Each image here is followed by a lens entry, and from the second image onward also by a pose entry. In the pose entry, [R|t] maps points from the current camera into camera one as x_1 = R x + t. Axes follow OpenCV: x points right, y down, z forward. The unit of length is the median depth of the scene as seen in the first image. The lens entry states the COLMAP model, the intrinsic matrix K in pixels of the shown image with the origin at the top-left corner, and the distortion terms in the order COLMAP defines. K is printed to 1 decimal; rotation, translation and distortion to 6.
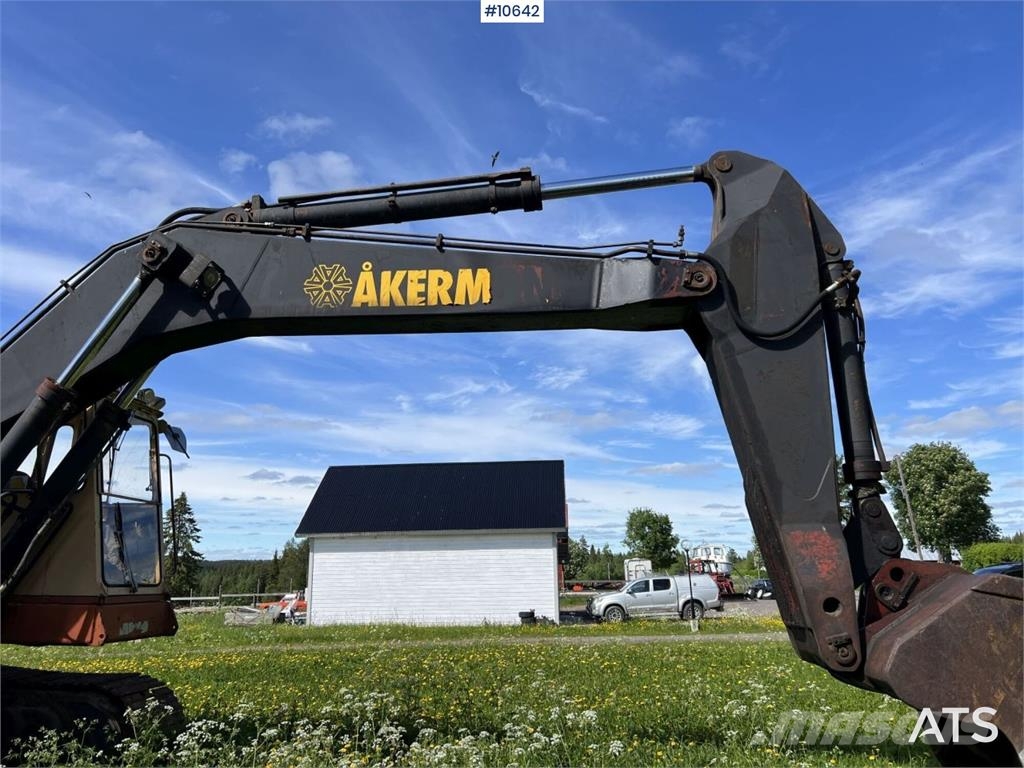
lens RADIAL K [[769.8, 0, 510.4], [0, 769.8, 386.0], [0, 0, 1]] dist [0.062955, -0.072106]
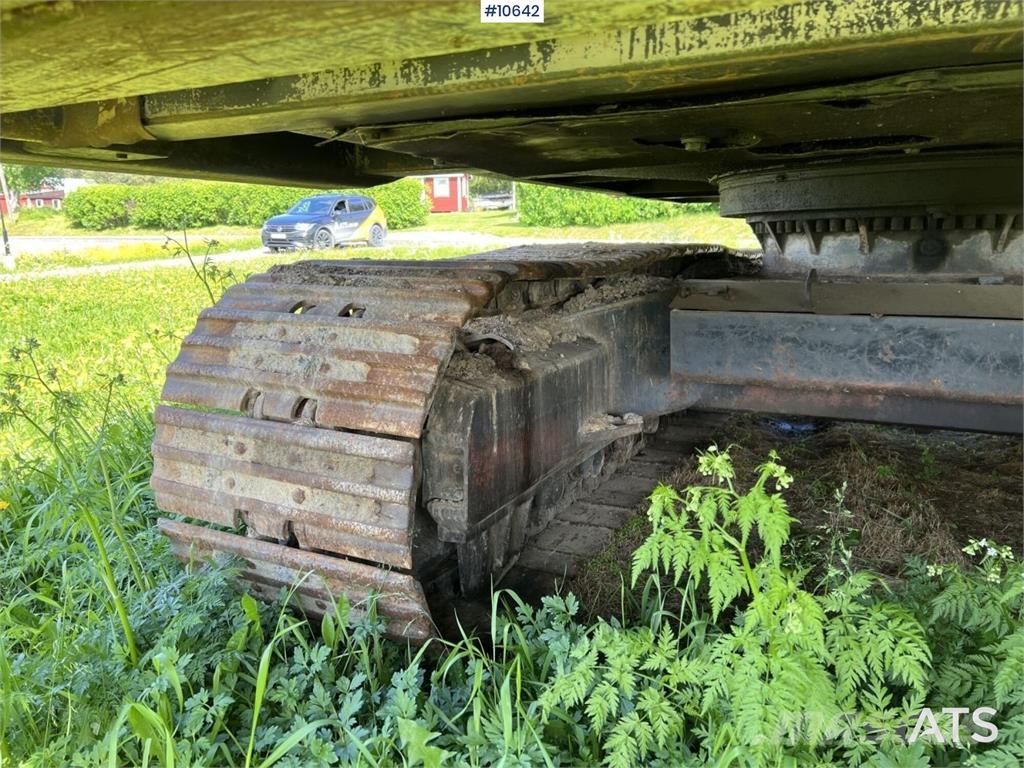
lens RADIAL K [[769.8, 0, 503.2], [0, 769.8, 392.4], [0, 0, 1]] dist [0.062955, -0.072106]
pose [[0.352750, -0.200485, 0.913987, -0.366937], [-0.212609, 0.934056, 0.286943, 0.090131], [-0.911243, -0.295541, 0.286864, 0.253122]]
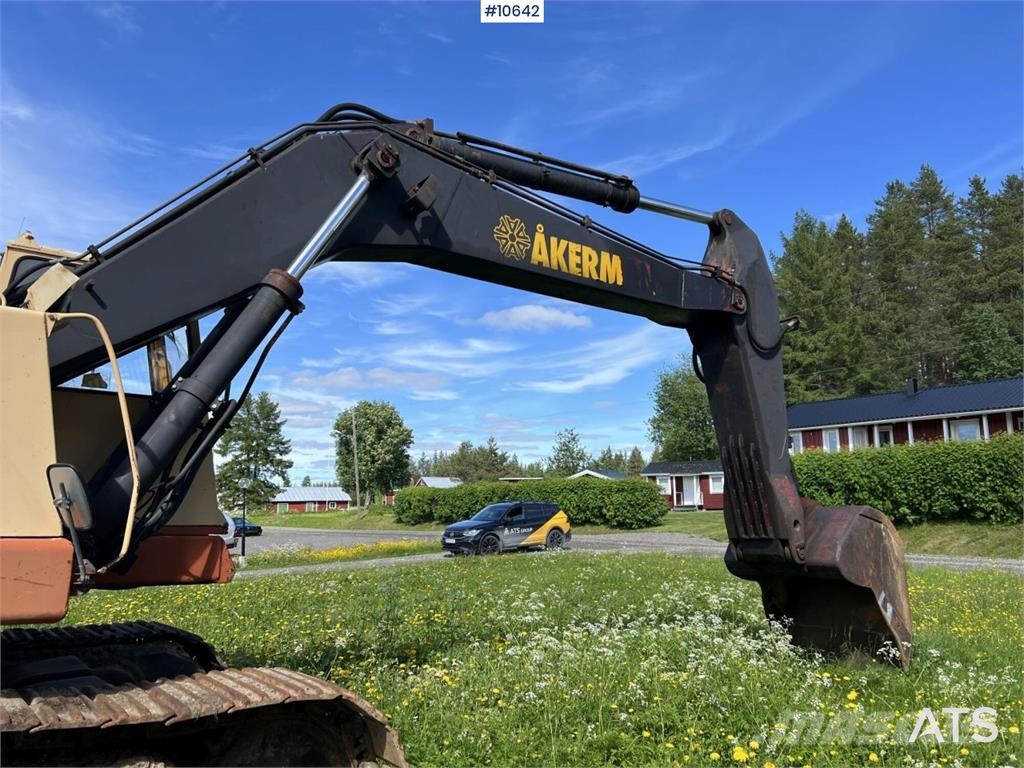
lens RADIAL K [[769.8, 0, 507.4], [0, 769.8, 385.4], [0, 0, 1]] dist [0.062955, -0.072106]
pose [[0.731004, 0.111241, 0.673245, -0.223037], [-0.159686, 0.987114, 0.010284, 0.014888], [-0.663425, -0.115025, 0.739348, 0.045804]]
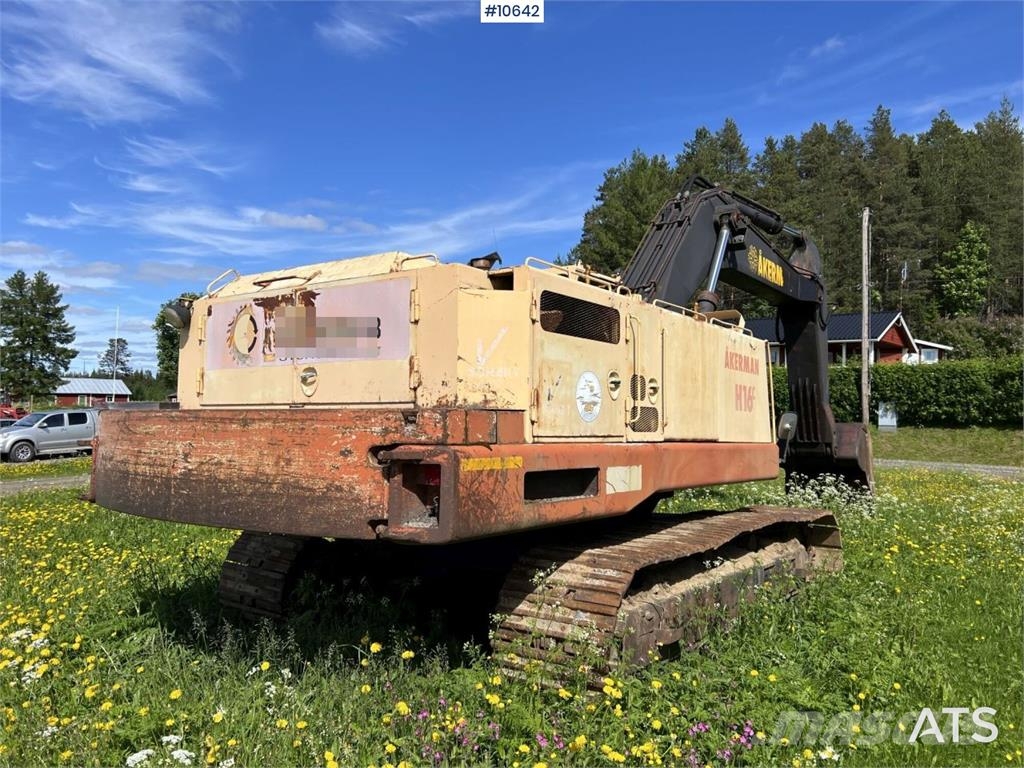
lens RADIAL K [[769.8, 0, 514.0], [0, 769.8, 382.9], [0, 0, 1]] dist [0.062955, -0.072106]
pose [[0.495138, 0.044399, 0.867679, -0.474035], [-0.221690, 0.972091, 0.076764, 0.029613], [-0.840055, -0.230365, 0.491162, 0.127423]]
